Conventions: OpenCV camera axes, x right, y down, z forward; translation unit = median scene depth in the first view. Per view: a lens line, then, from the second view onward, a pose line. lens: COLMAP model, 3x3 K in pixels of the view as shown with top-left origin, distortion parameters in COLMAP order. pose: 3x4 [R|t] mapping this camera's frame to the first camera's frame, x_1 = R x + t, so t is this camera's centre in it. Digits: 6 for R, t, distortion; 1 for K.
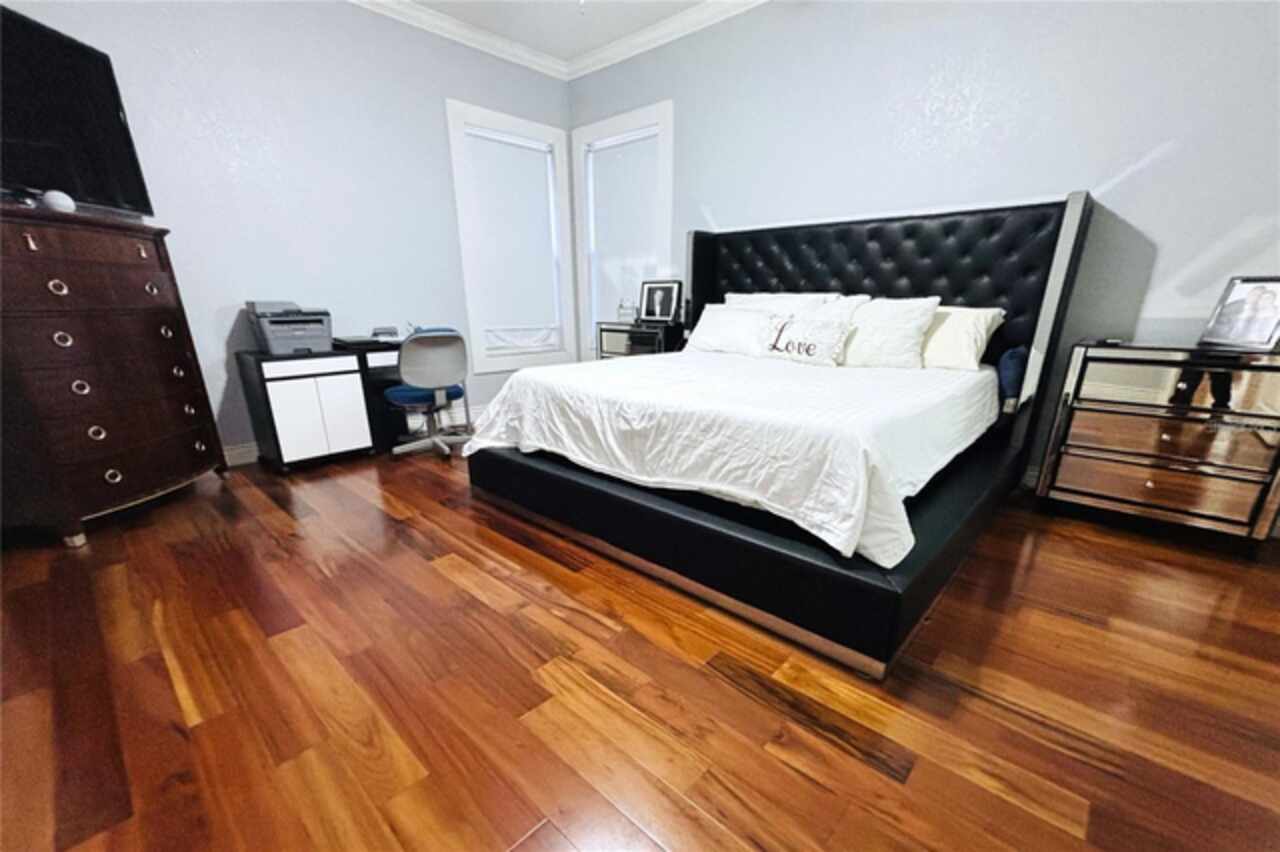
lens RADIAL K [[524.3, 0, 645.7], [0, 524.3, 477.3], [0, 0, 1]] dist [-0.001616, -0.000822]
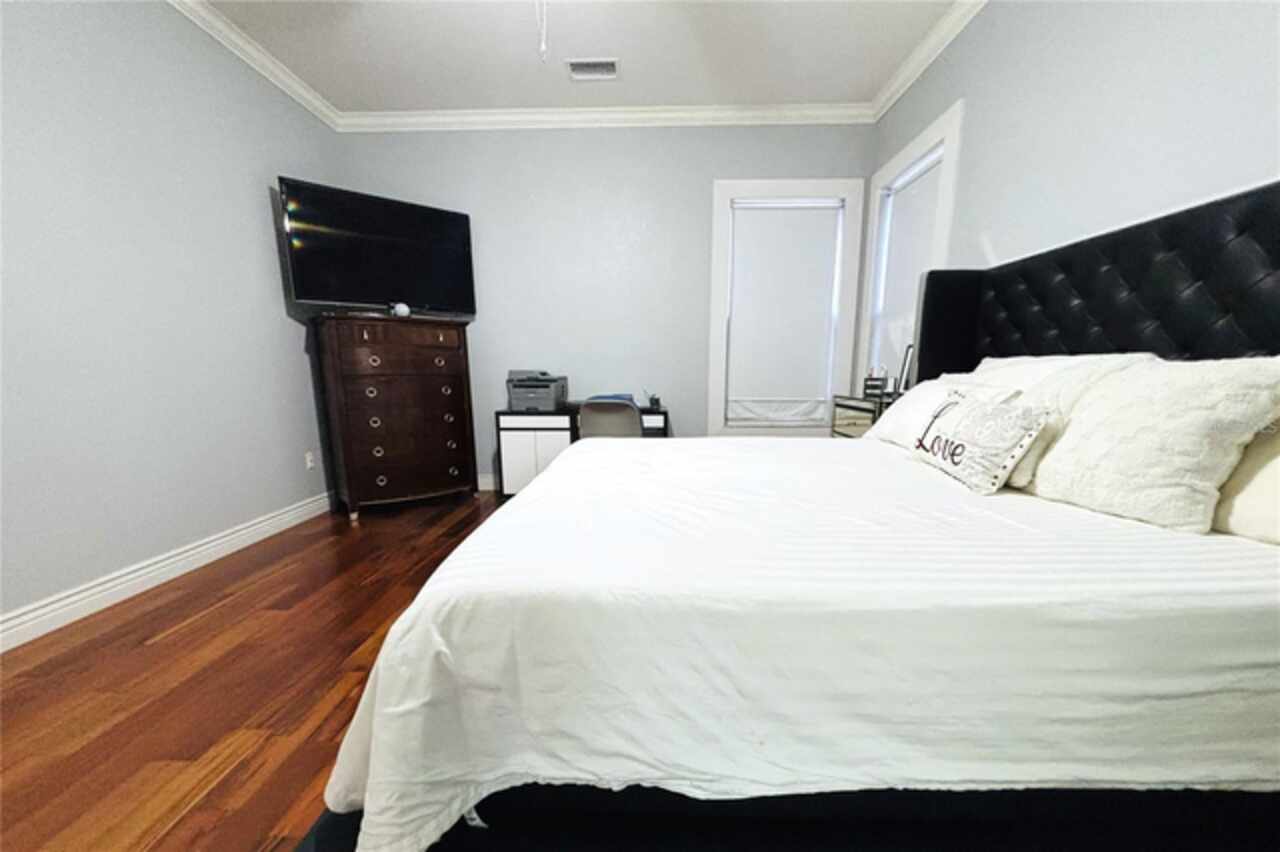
lens RADIAL K [[524.3, 0, 645.7], [0, 524.3, 477.3], [0, 0, 1]] dist [-0.001616, -0.000822]
pose [[0.665117, 0.146756, -0.732176, 0.468679], [-0.239277, 0.970684, -0.022800, -0.123987], [0.707365, 0.190358, 0.680733, 0.387745]]
